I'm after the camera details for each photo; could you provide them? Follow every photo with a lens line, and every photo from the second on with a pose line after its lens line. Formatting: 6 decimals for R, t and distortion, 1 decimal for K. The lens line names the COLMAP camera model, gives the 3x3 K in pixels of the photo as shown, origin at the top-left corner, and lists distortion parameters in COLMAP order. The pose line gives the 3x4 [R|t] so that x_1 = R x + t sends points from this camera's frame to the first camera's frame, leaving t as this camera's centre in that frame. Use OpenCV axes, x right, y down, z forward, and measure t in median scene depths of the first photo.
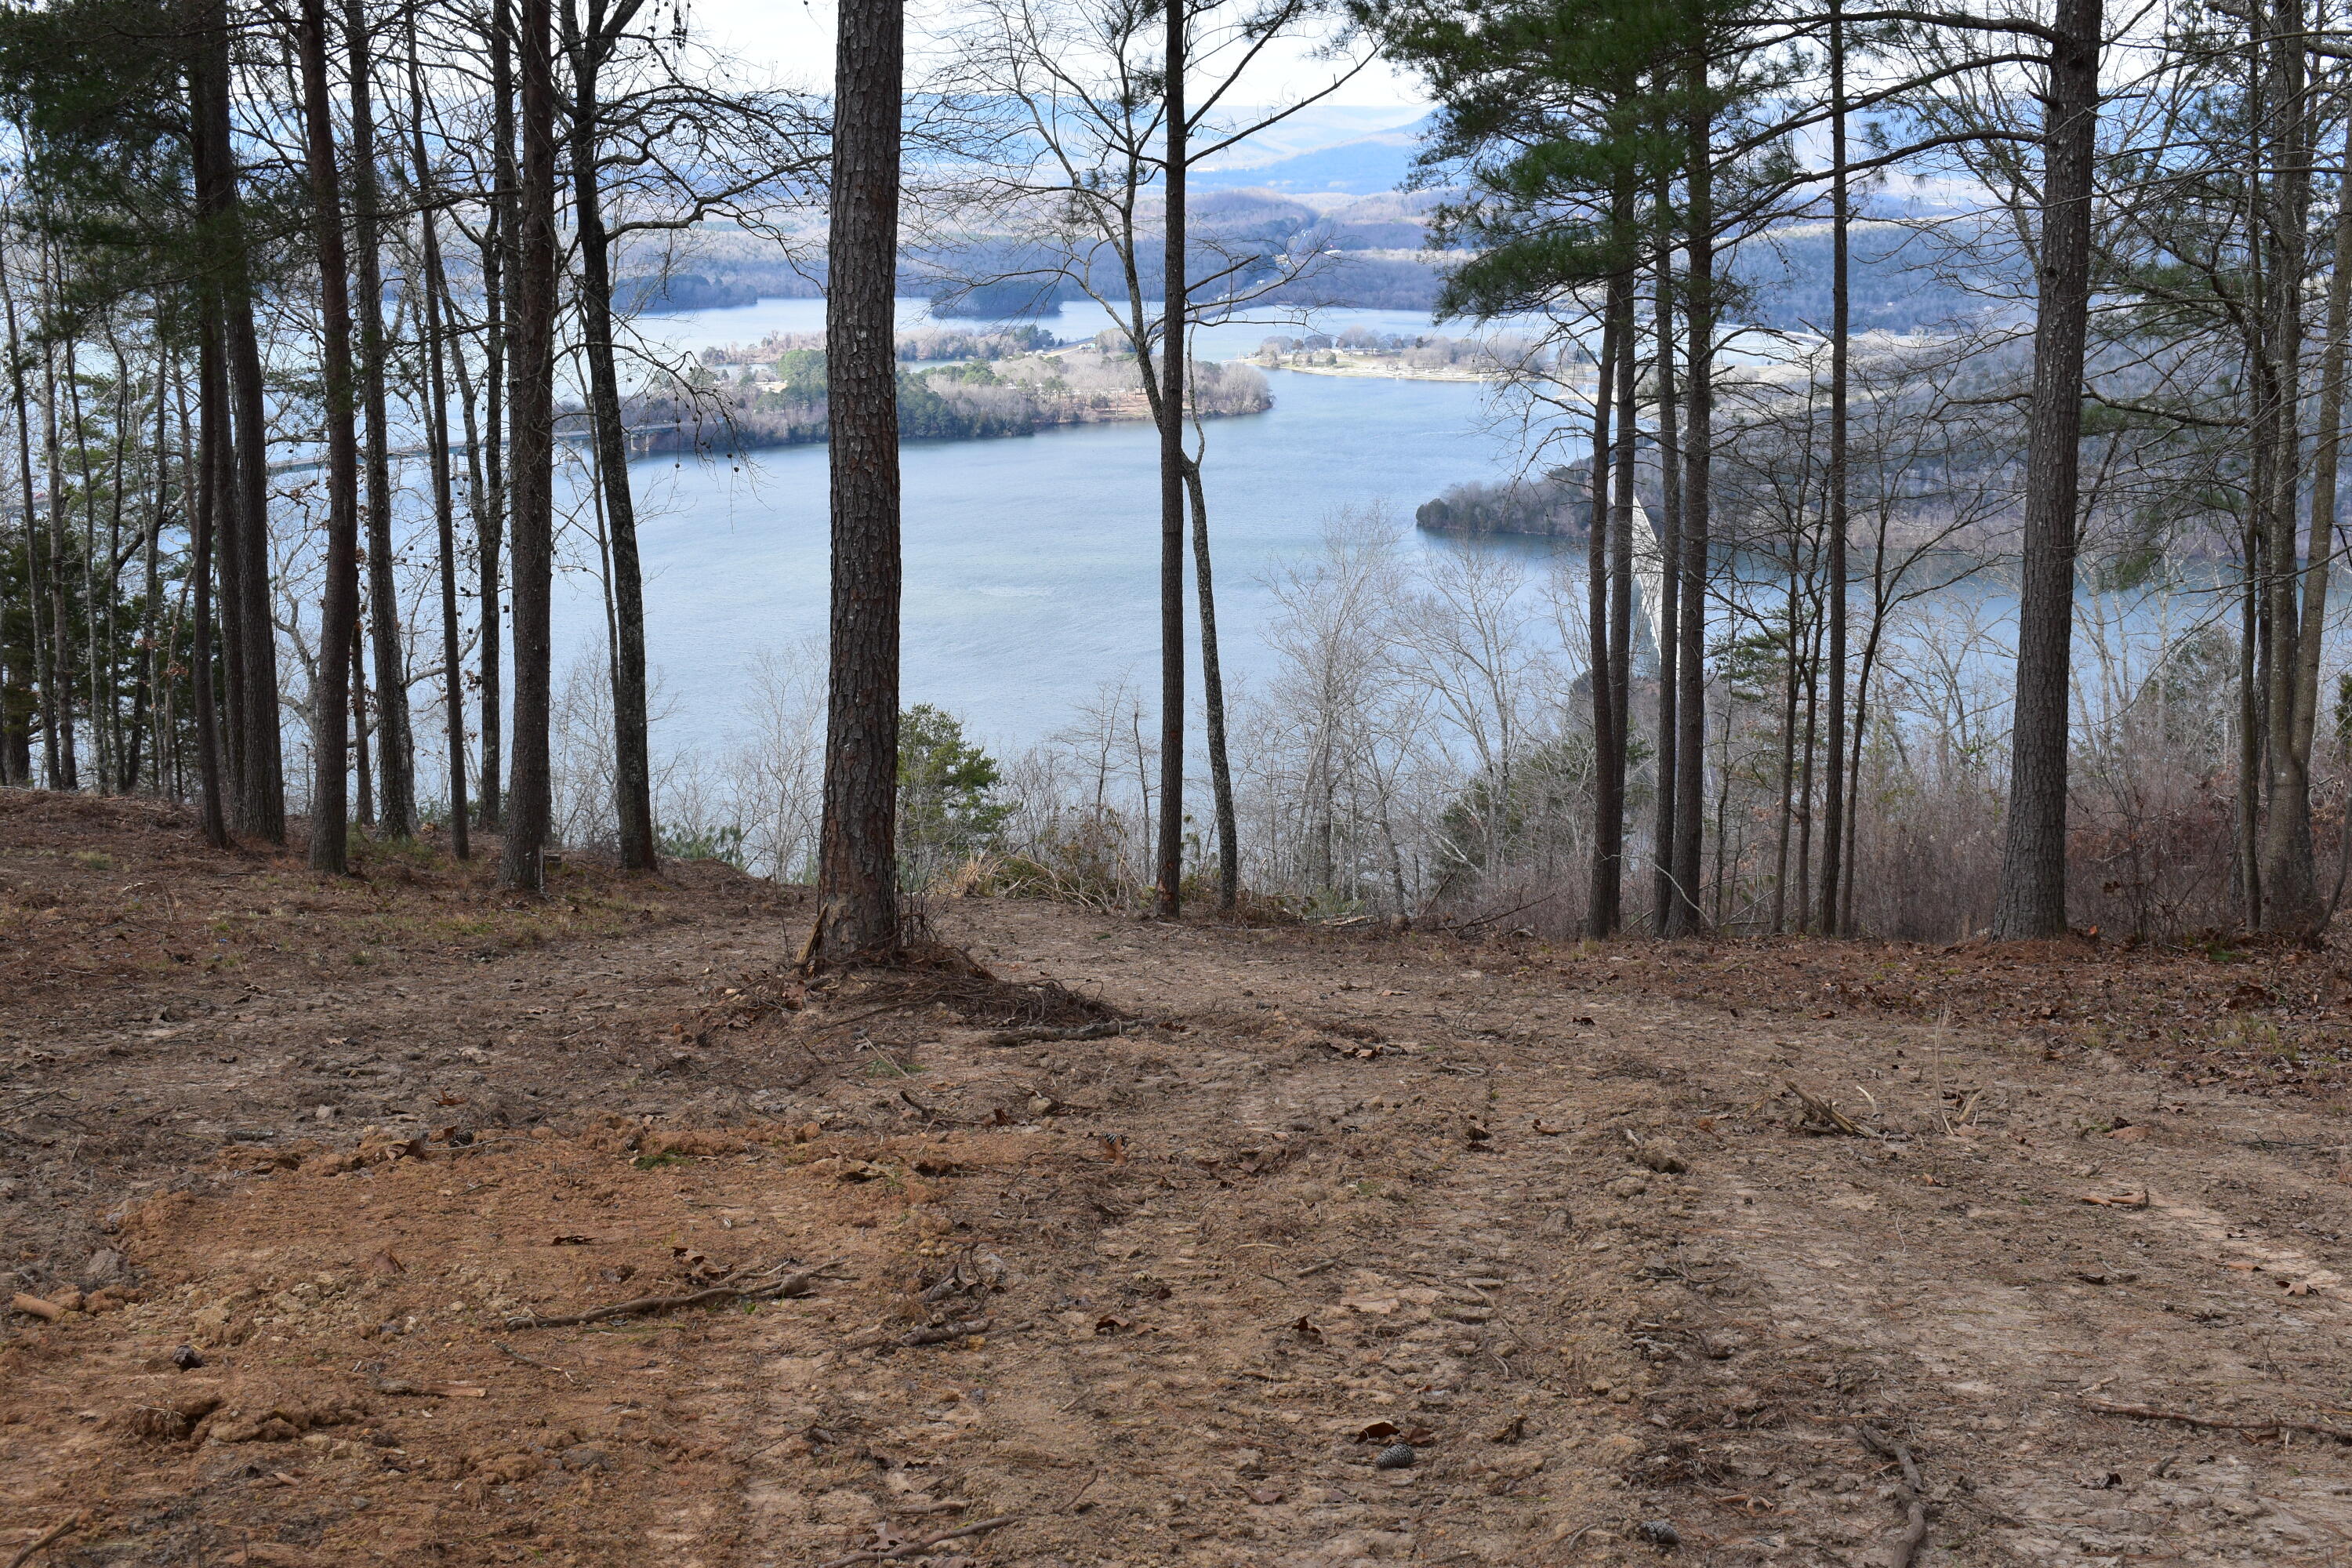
lens RADIAL K [[3113.9, 0, 1170.7], [0, 3113.9, 780.2], [0, 0, 1]] dist [-0.052163, 0.000000]
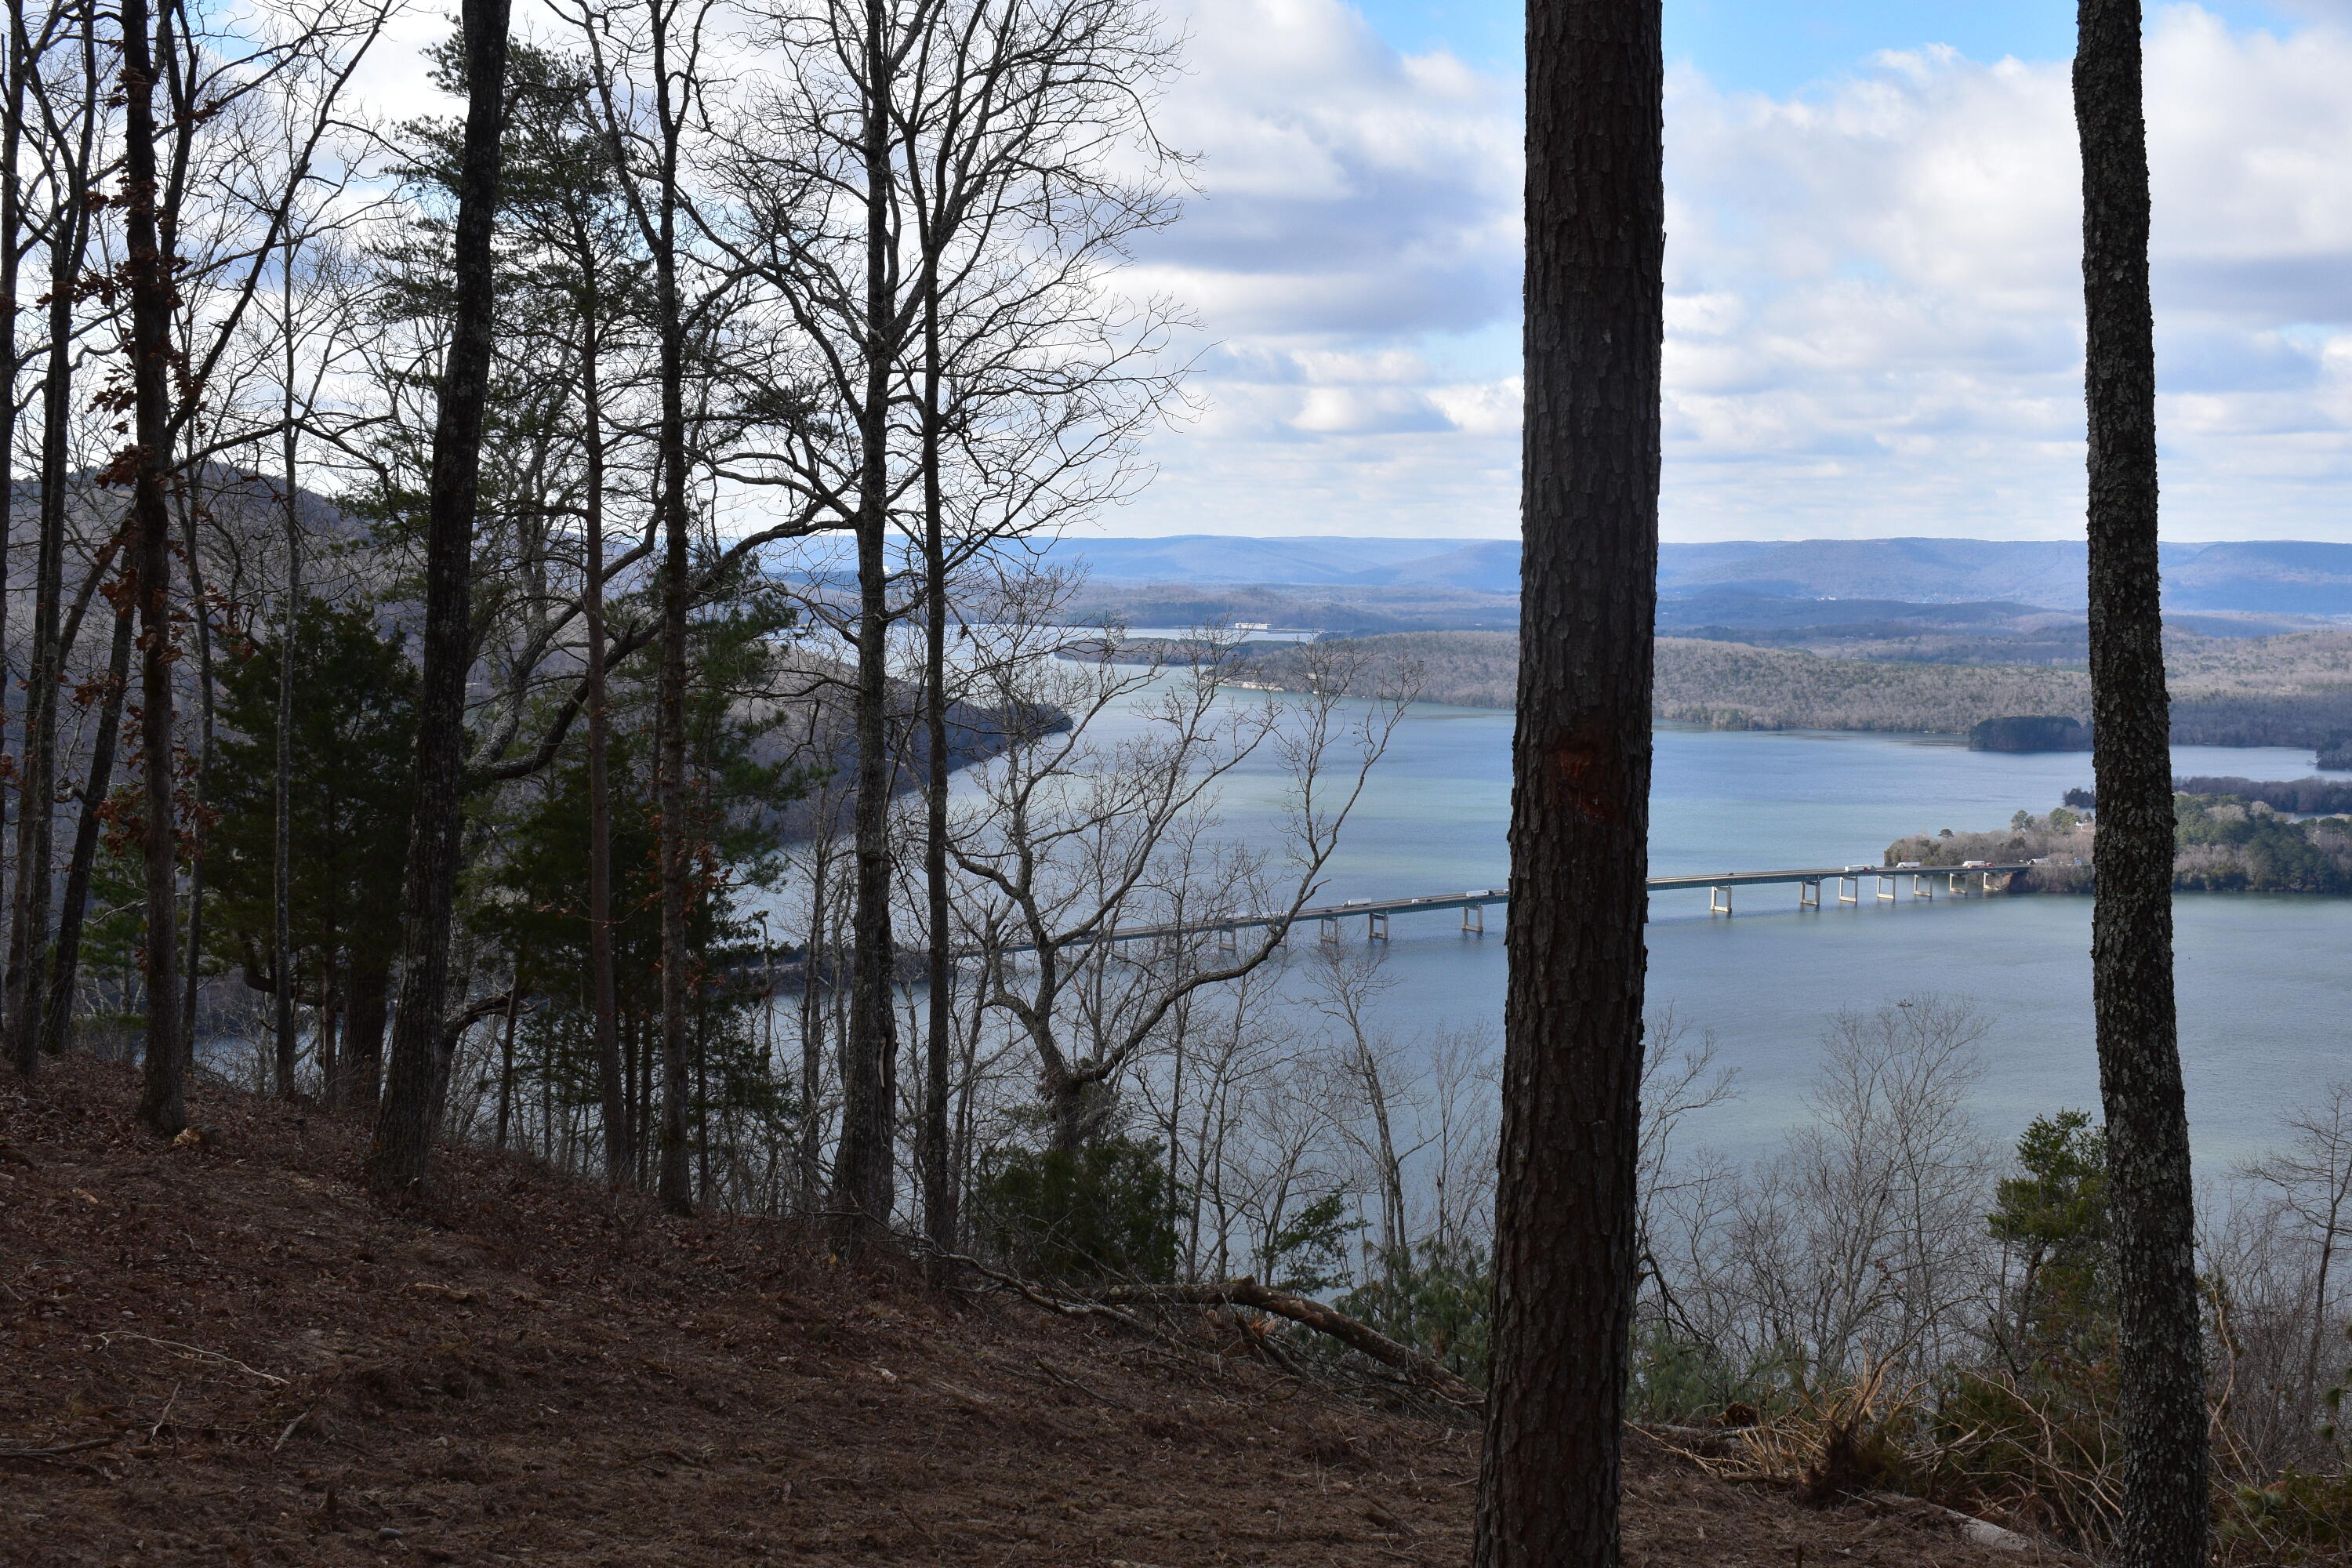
lens RADIAL K [[3113.9, 0, 1175.9], [0, 3113.9, 769.8], [0, 0, 1]] dist [-0.052163, 0.000000]
pose [[0.907984, 0.037464, -0.417328, 0.011498], [-0.096860, 0.987785, -0.122063, 0.001541], [0.407657, 0.151254, 0.900521, 0.208061]]
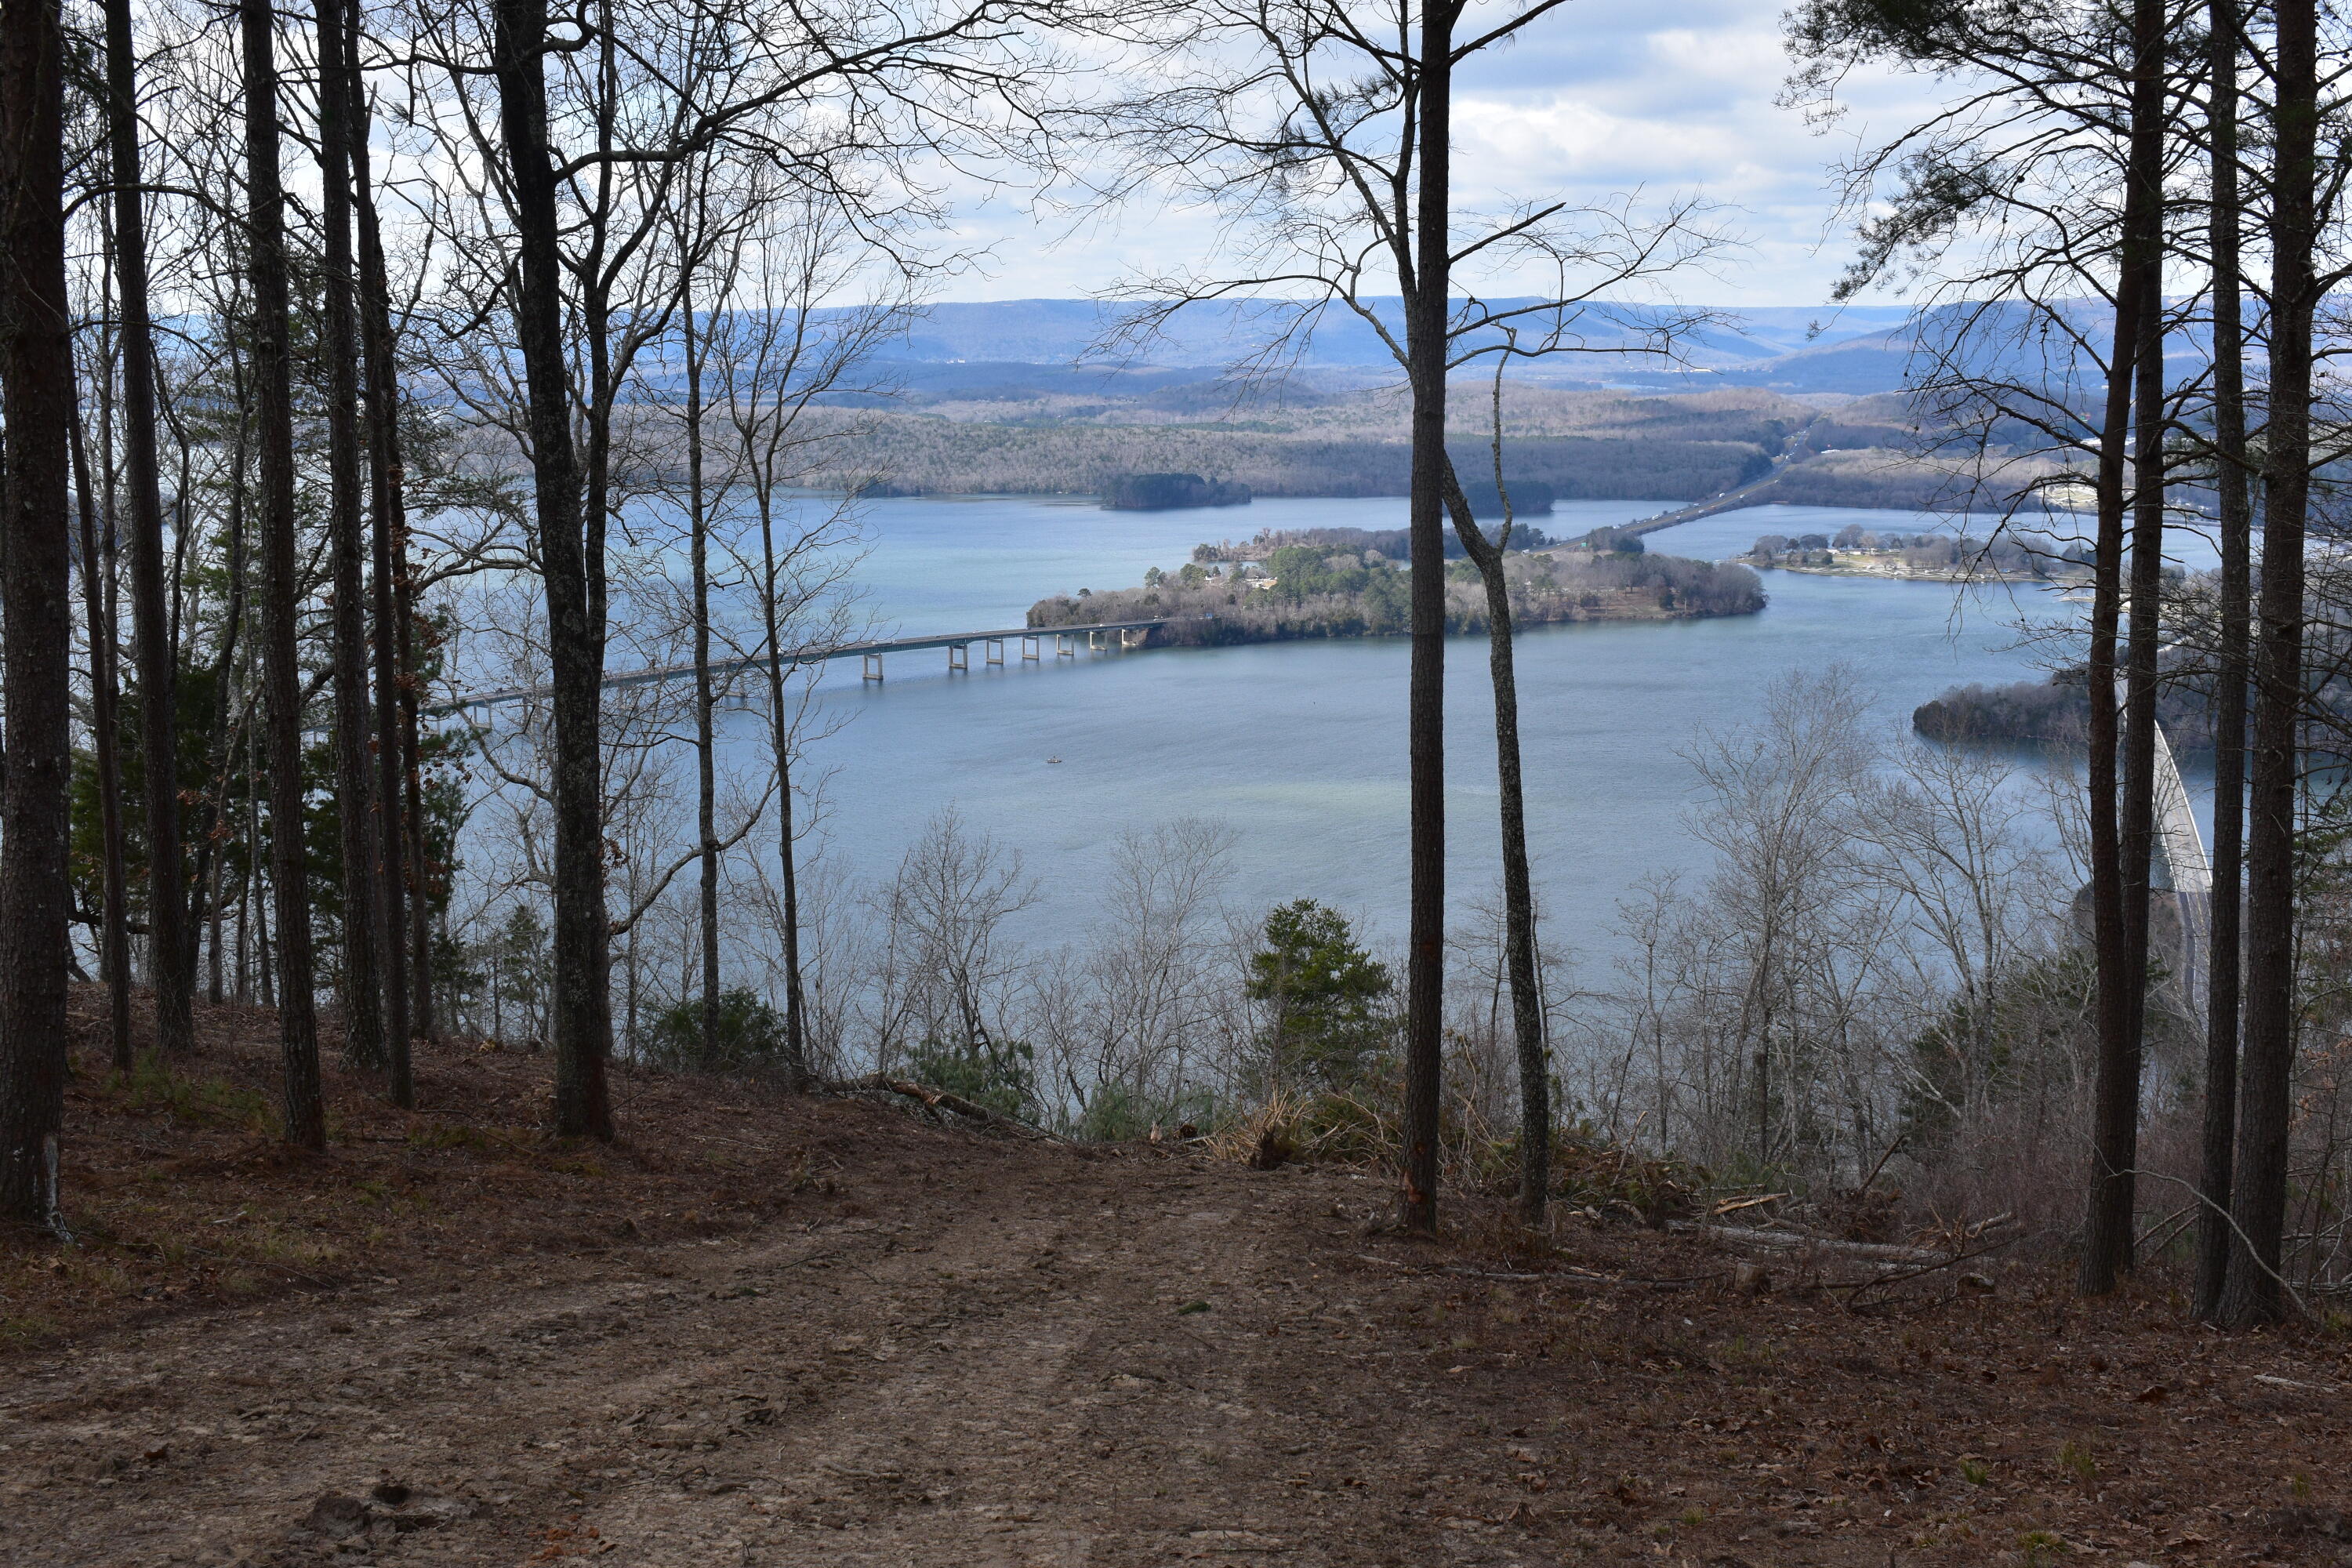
lens RADIAL K [[3113.9, 0, 1188.0], [0, 3113.9, 791.2], [0, 0, 1]] dist [-0.052163, 0.000000]
pose [[0.988498, 0.015171, -0.150471, 0.011831], [-0.024179, 0.998011, -0.058217, -0.001989], [0.149289, 0.061185, 0.986899, 0.085875]]
